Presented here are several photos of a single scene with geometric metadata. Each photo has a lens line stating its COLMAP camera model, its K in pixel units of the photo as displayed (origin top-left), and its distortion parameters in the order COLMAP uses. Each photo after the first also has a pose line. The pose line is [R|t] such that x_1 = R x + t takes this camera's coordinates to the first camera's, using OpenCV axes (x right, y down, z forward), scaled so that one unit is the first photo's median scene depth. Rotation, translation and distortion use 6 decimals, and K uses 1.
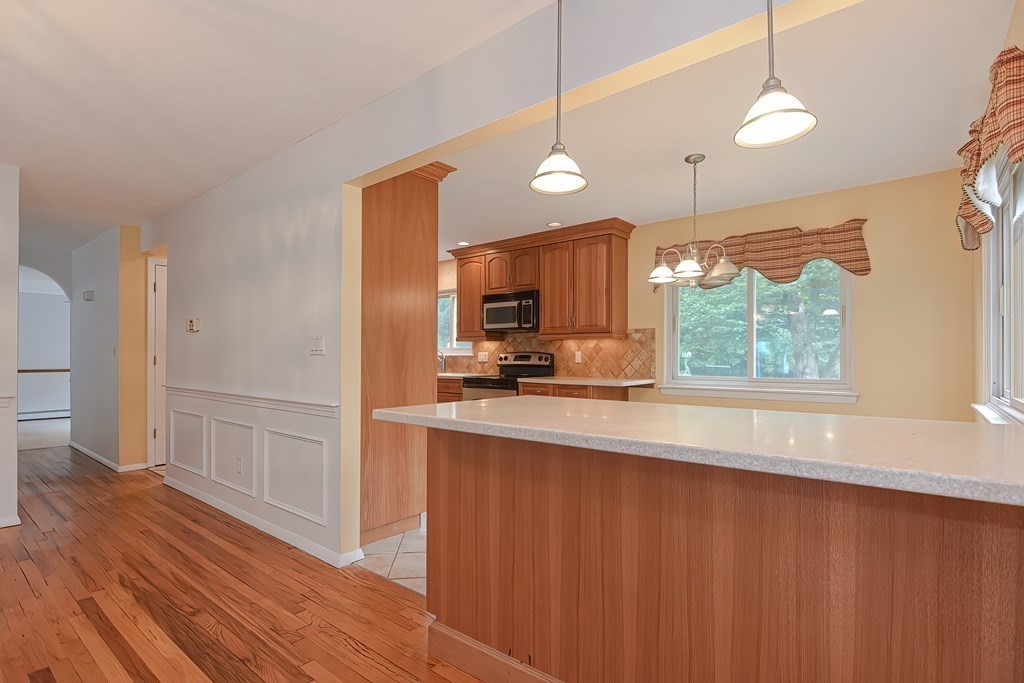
lens RADIAL K [[496.3, 0, 533.9], [0, 496.3, 352.6], [0, 0, 1]] dist [0.003146, -0.010353]
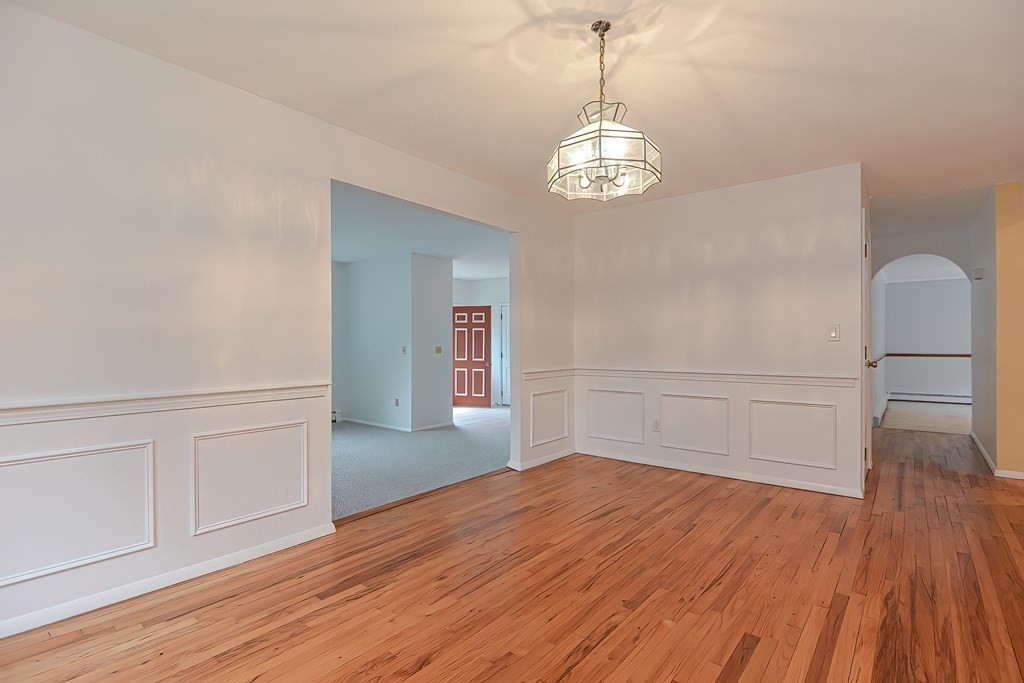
lens RADIAL K [[496.3, 0, 511.6], [0, 496.3, 343.0], [0, 0, 1]] dist [0.003146, -0.010353]
pose [[-0.019288, 0.000990, -0.999813, 0.024314], [0.011494, 0.999934, 0.000769, 0.001872], [0.999748, -0.011477, -0.019298, 0.164338]]
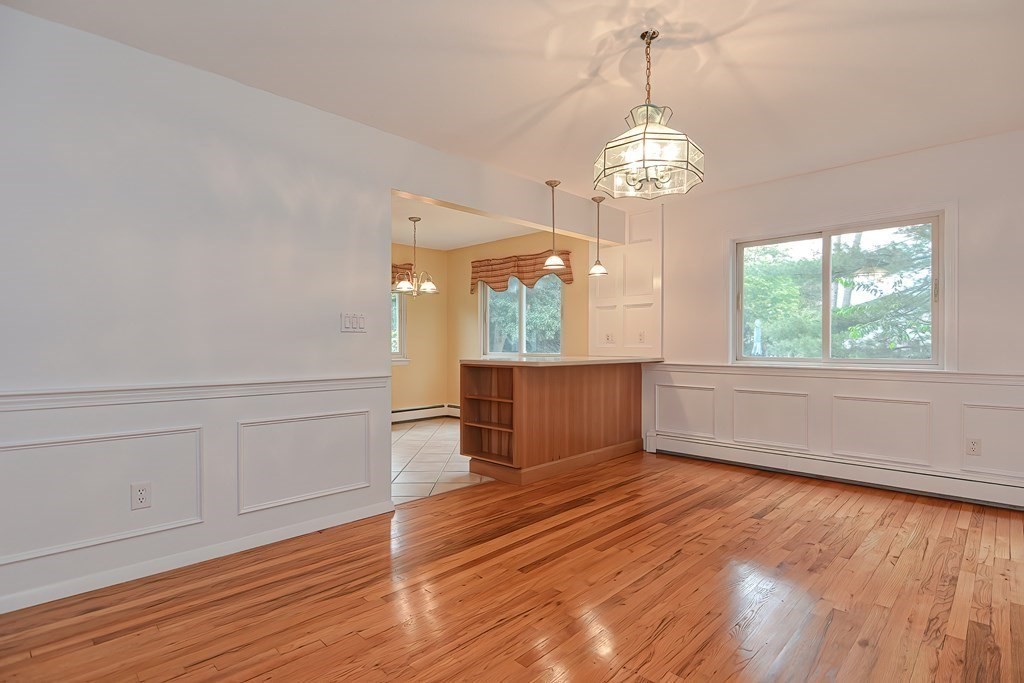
lens RADIAL K [[496.3, 0, 504.4], [0, 496.3, 344.9], [0, 0, 1]] dist [0.003146, -0.010353]
pose [[0.130170, -0.002306, 0.991489, -0.763812], [-0.011779, 0.999923, 0.003872, 0.012937], [-0.991422, -0.012183, 0.130133, 0.287935]]
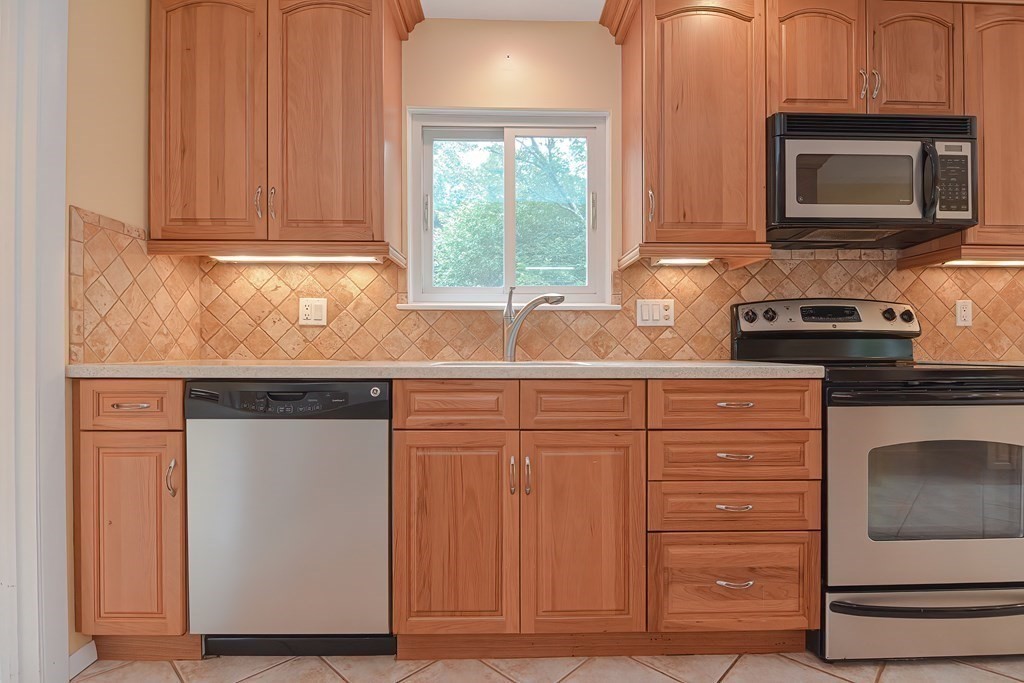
lens RADIAL K [[496.3, 0, 516.6], [0, 496.3, 347.2], [0, 0, 1]] dist [0.003146, -0.010353]
pose [[0.781419, -0.000274, 0.624007, -0.450010], [-0.003372, 0.999983, 0.004661, 0.035886], [-0.623998, -0.005747, 0.781405, 0.889112]]
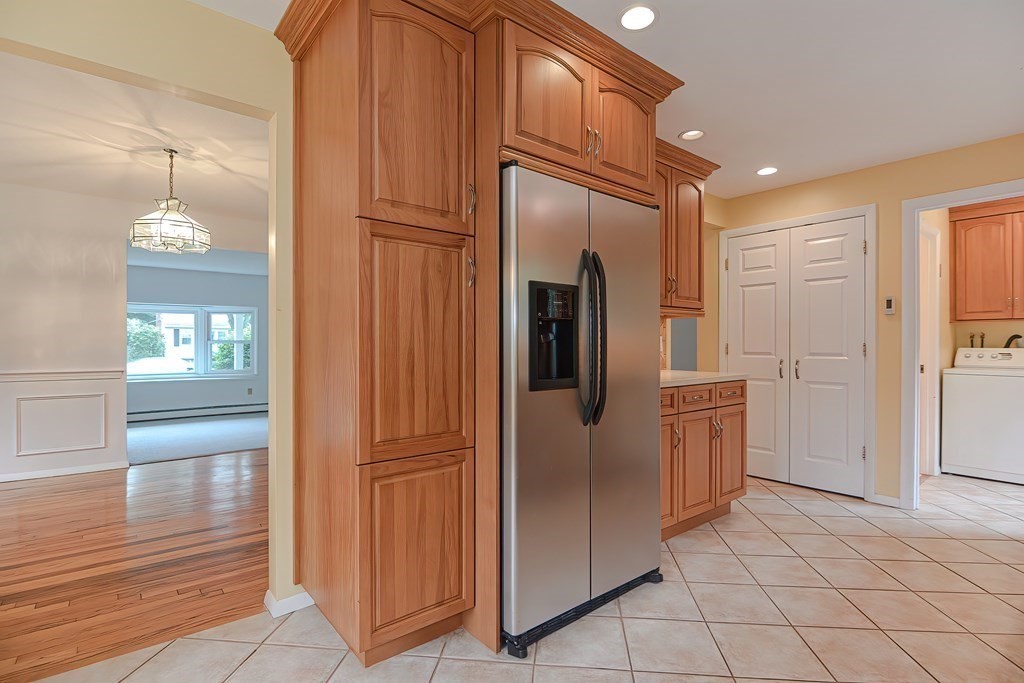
lens RADIAL K [[496.3, 0, 515.8], [0, 496.3, 345.5], [0, 0, 1]] dist [0.003146, -0.010353]
pose [[-0.224108, -0.001955, -0.974562, 0.148981], [0.006318, 0.999974, -0.003459, 0.009544], [0.974544, -0.006932, -0.224090, 0.779415]]
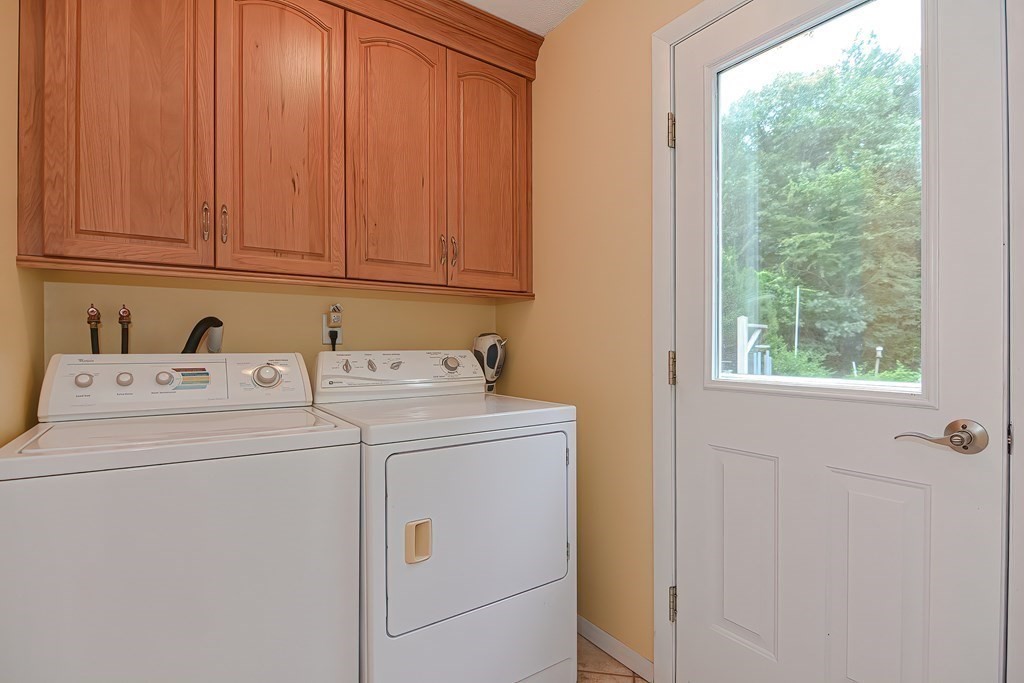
lens RADIAL K [[496.3, 0, 519.8], [0, 496.3, 347.8], [0, 0, 1]] dist [0.003146, -0.010353]
pose [[0.954938, -0.004570, -0.296772, -0.564498], [0.008190, 0.999906, 0.010954, 0.011195], [0.296694, -0.012891, 0.954886, 1.171012]]
